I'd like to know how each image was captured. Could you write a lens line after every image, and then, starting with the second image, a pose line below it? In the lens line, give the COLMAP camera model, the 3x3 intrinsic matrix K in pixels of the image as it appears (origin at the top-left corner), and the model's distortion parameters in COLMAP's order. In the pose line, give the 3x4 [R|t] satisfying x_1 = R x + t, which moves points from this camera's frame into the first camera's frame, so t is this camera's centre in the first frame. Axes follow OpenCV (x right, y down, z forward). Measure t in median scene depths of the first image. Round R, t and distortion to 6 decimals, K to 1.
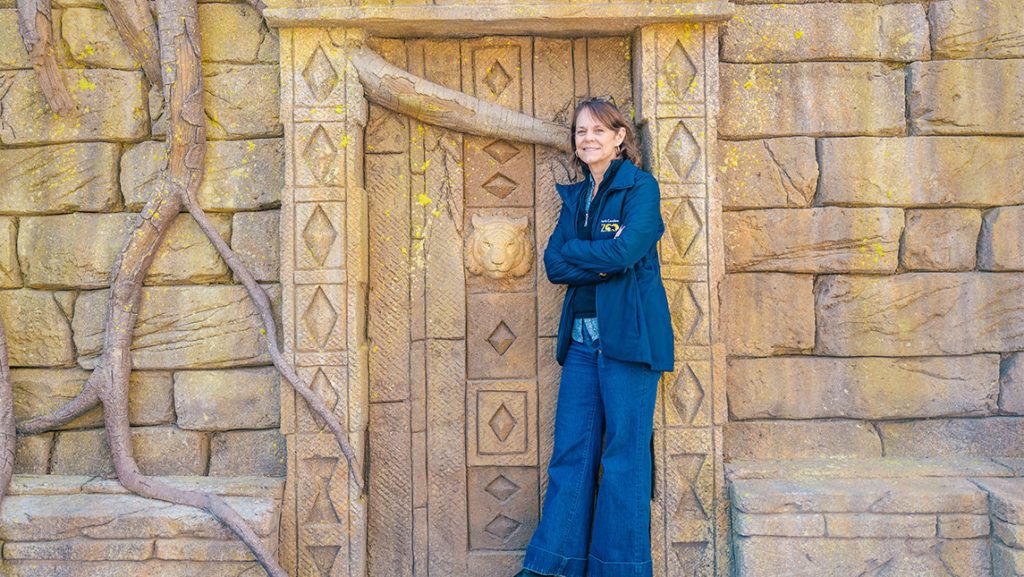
lens RADIAL K [[988.3, 0, 511.7], [0, 988.3, 288.5], [0, 0, 1]] dist [-0.023674, 0.000000]
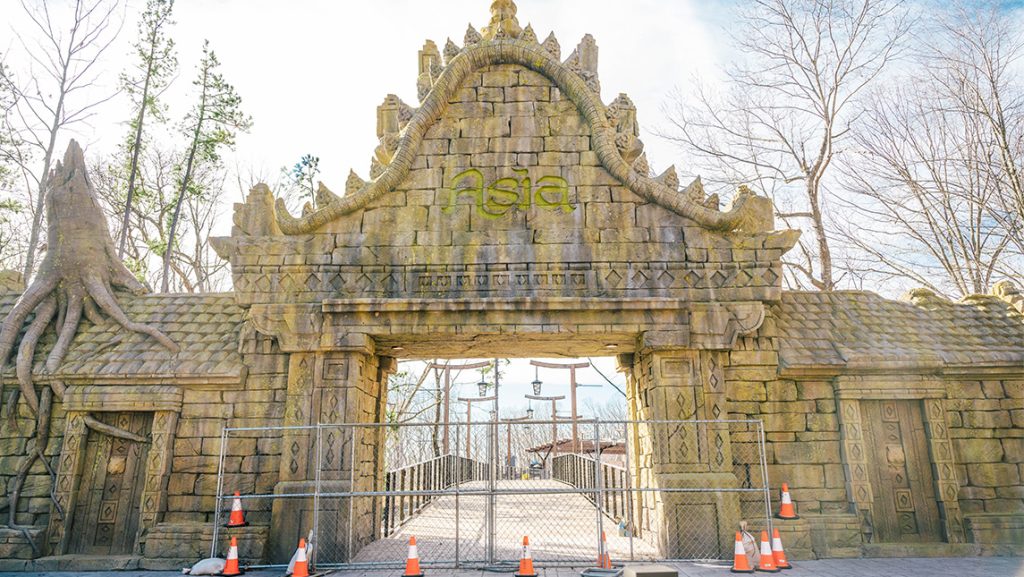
lens RADIAL K [[681.7, 0, 511.6], [0, 681.7, 288.5], [0, 0, 1]] dist [-0.004893, -0.001835]
pose [[0.999968, 0.004938, -0.006348, 1.595394], [-0.006435, 0.964674, -0.263370, -0.019611], [0.004823, 0.263402, 0.964674, -1.829598]]
